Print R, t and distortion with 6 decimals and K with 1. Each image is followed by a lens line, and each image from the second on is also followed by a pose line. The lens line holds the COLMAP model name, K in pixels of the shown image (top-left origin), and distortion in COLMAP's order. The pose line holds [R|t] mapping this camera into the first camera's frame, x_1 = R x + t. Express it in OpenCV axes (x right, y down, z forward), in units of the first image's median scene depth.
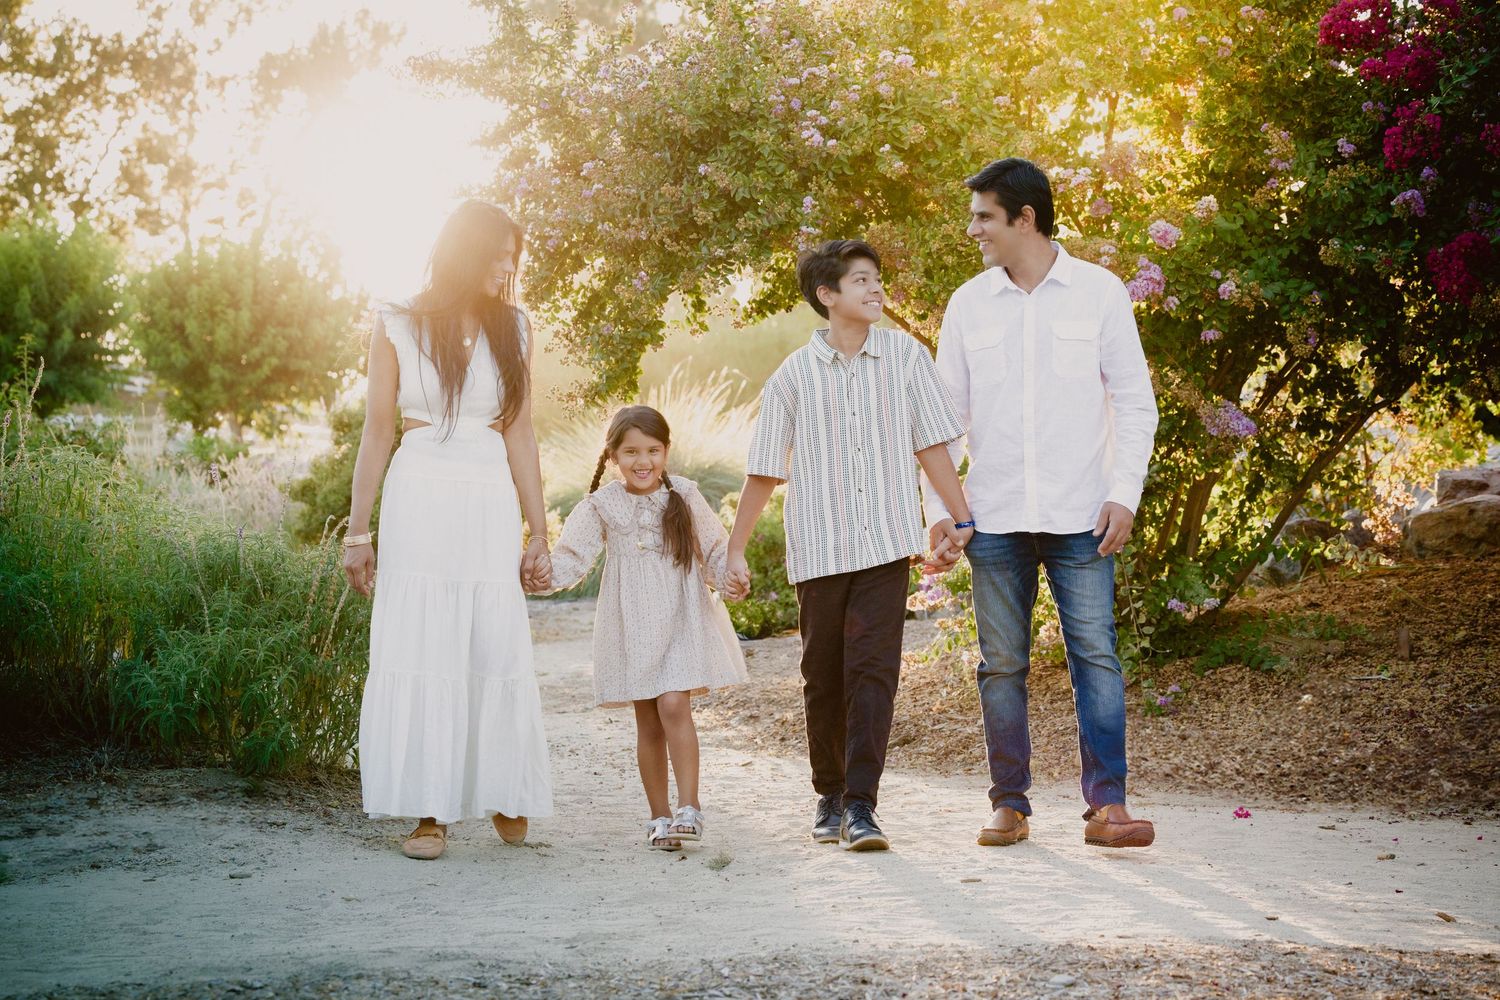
lens RADIAL K [[4010.2, 0, 748.0], [0, 4010.2, 503.0], [0, 0, 1]] dist [0.088659, 0.000000]
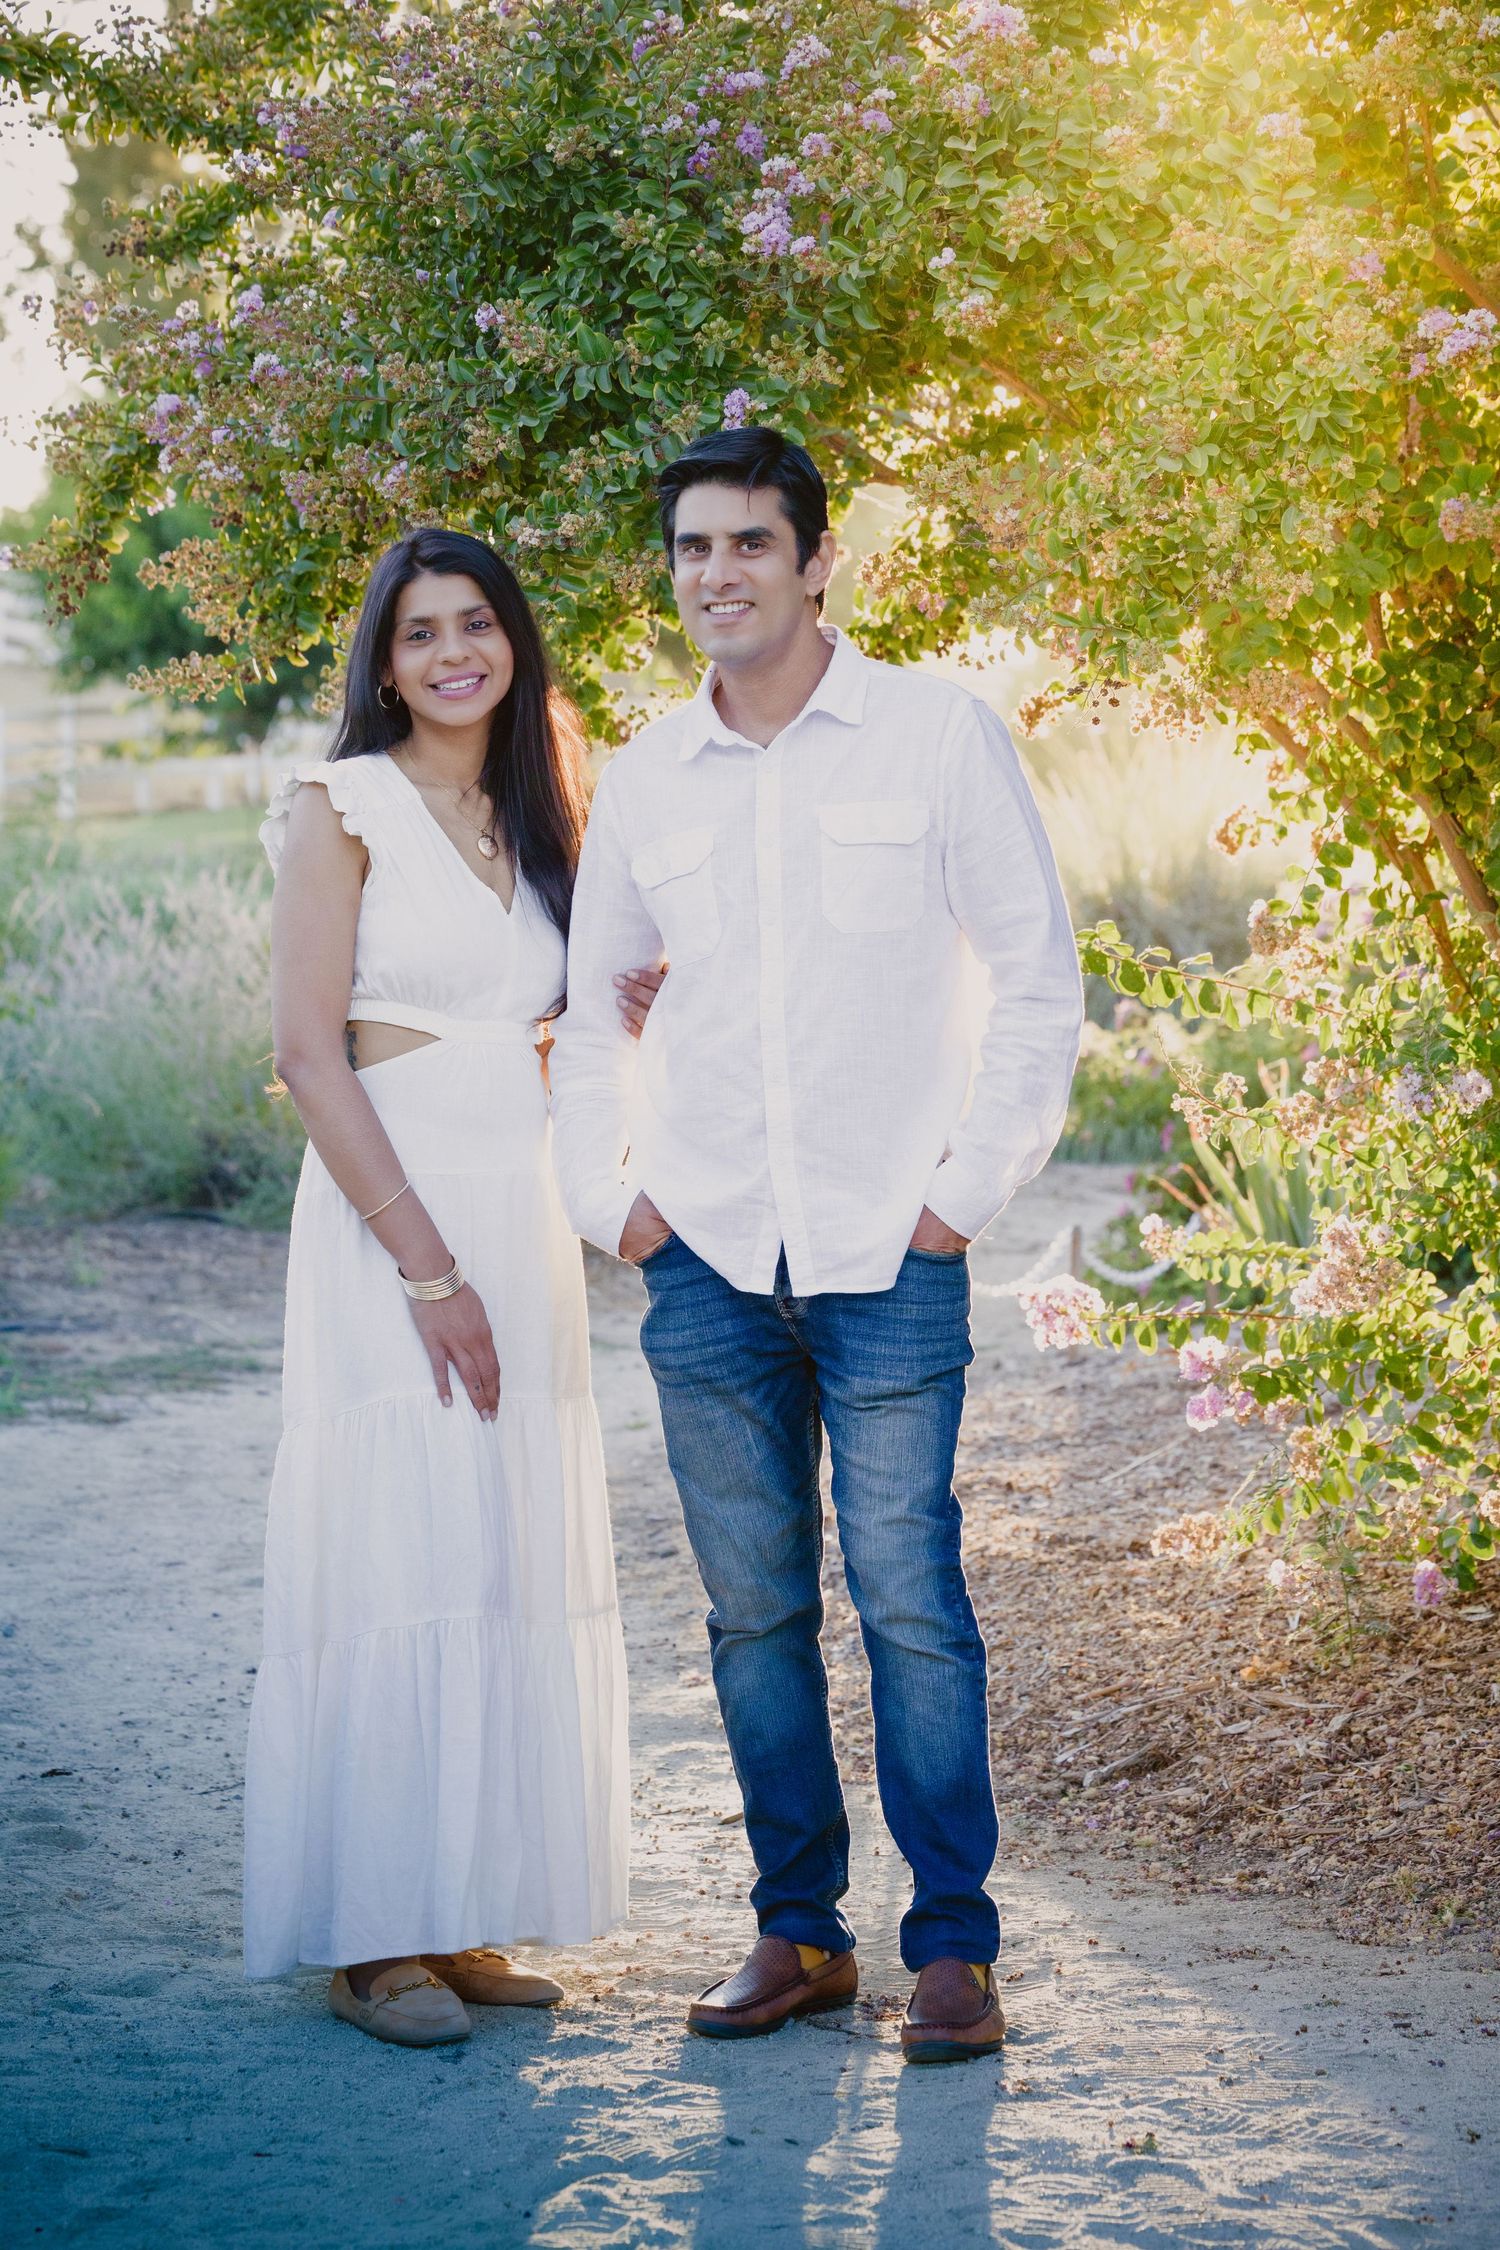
lens RADIAL K [[6952.1, 0, 753.6], [0, 6952.1, 1117.3], [0, 0, 1]] dist [0.144466, 0.000000]
pose [[0.987580, 0.011272, -0.156714, 0.116141], [-0.004404, 0.999017, 0.044099, -0.036631], [0.157058, -0.042861, 0.986659, 0.350898]]
